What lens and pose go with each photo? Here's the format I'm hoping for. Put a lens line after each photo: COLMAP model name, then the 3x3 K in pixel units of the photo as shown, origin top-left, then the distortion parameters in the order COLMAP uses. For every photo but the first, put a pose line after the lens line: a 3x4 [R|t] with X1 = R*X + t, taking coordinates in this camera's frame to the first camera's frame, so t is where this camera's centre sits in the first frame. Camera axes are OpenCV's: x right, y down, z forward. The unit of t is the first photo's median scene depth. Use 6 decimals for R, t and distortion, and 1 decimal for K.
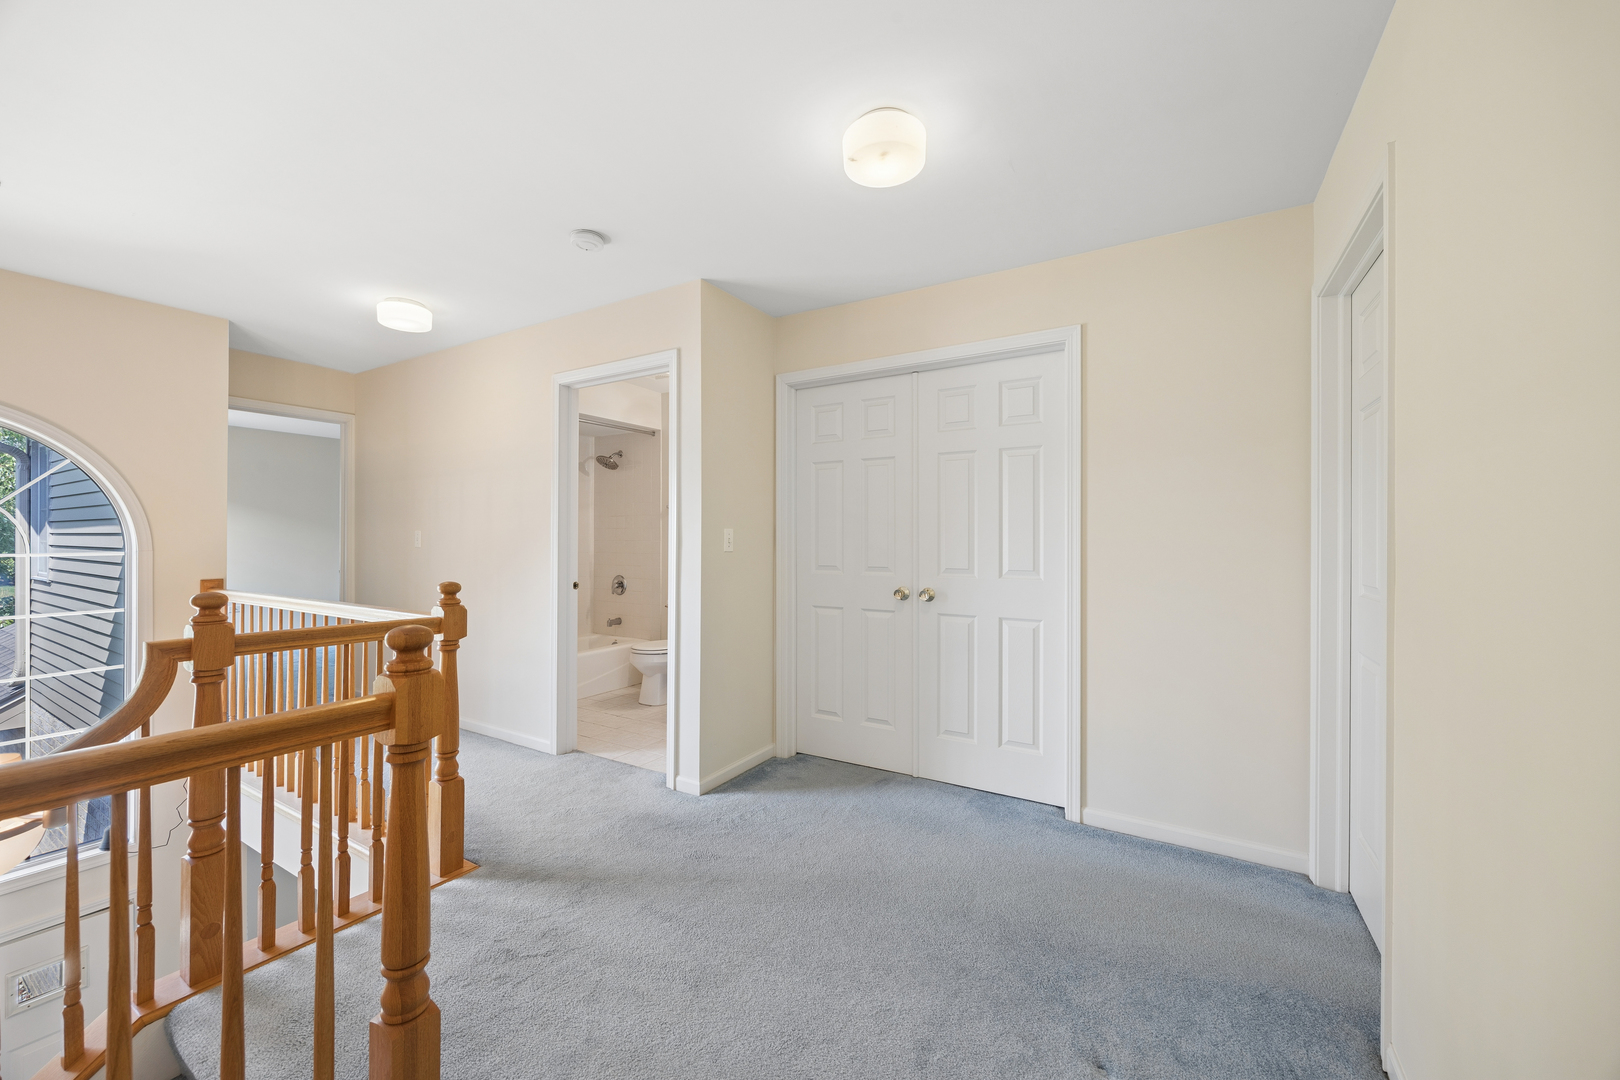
lens RADIAL K [[611.4, 0, 811.5], [0, 611.4, 538.0], [0, 0, 1]] dist [-0.001731, -0.000194]
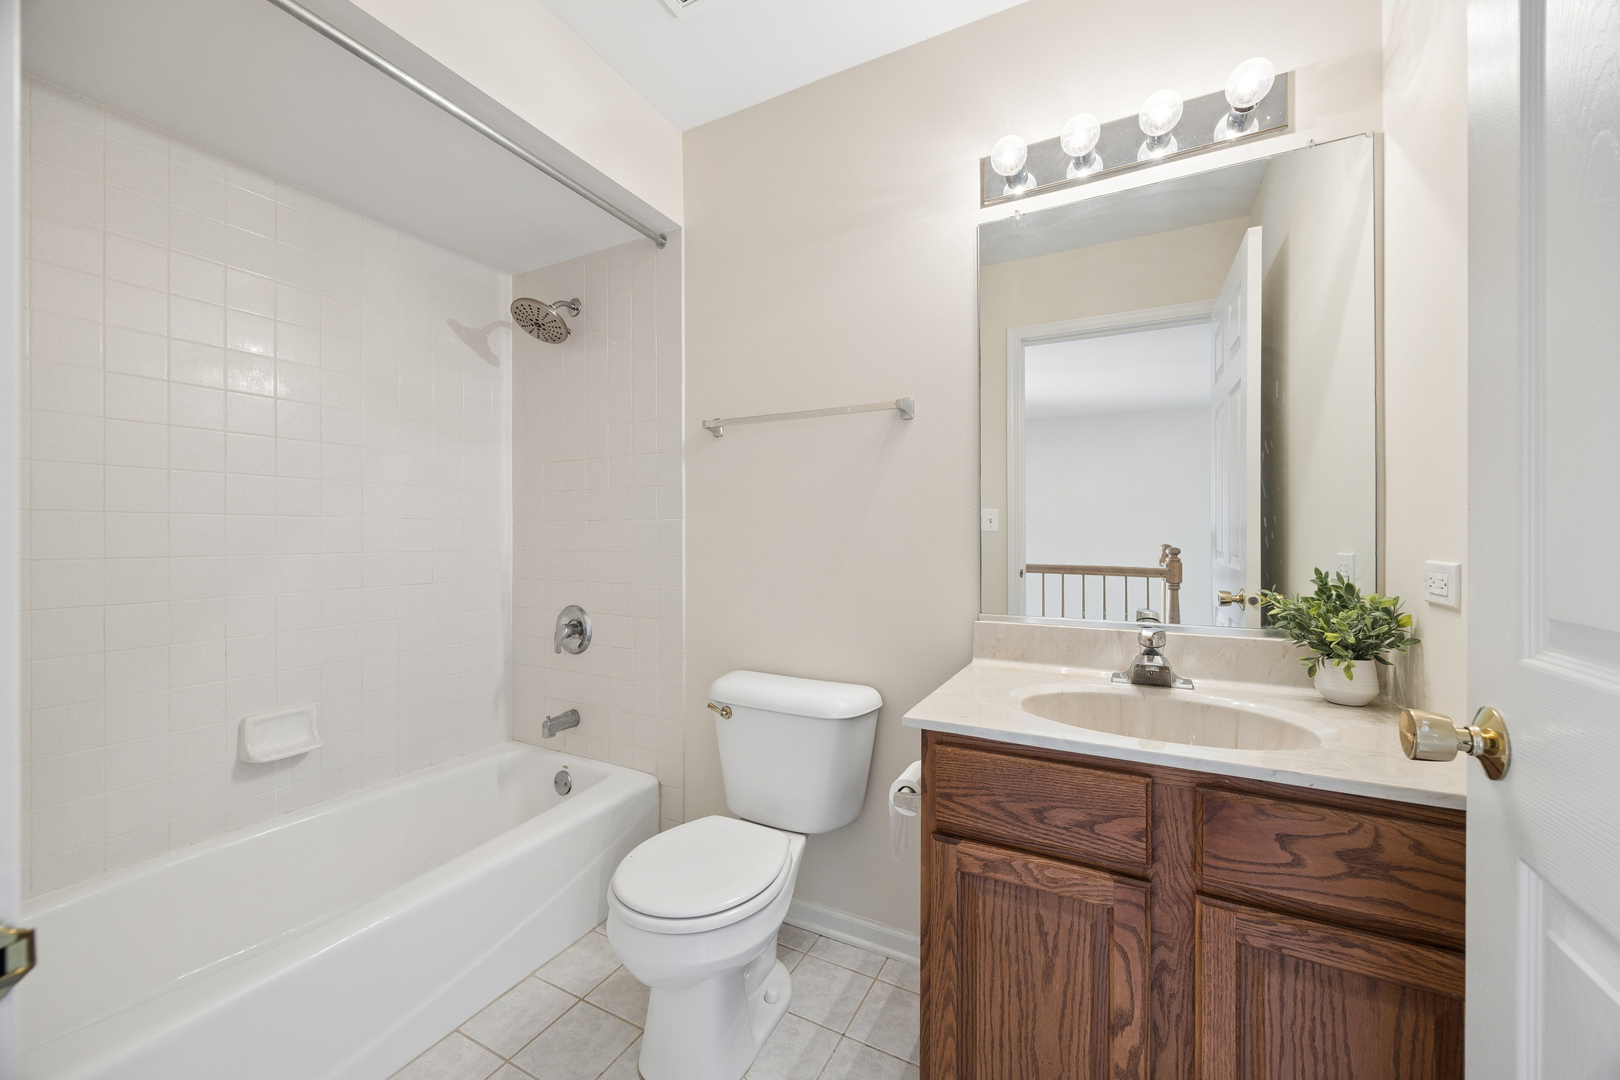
lens RADIAL K [[604.1, 0, 811.6], [0, 604.1, 541.6], [0, 0, 1]] dist [0.001926, 0.000331]
pose [[0.998451, -0.003364, 0.055538, -0.178082], [0.003568, 0.999987, -0.003563, 0.019984], [-0.055525, 0.003756, 0.998450, 0.588152]]
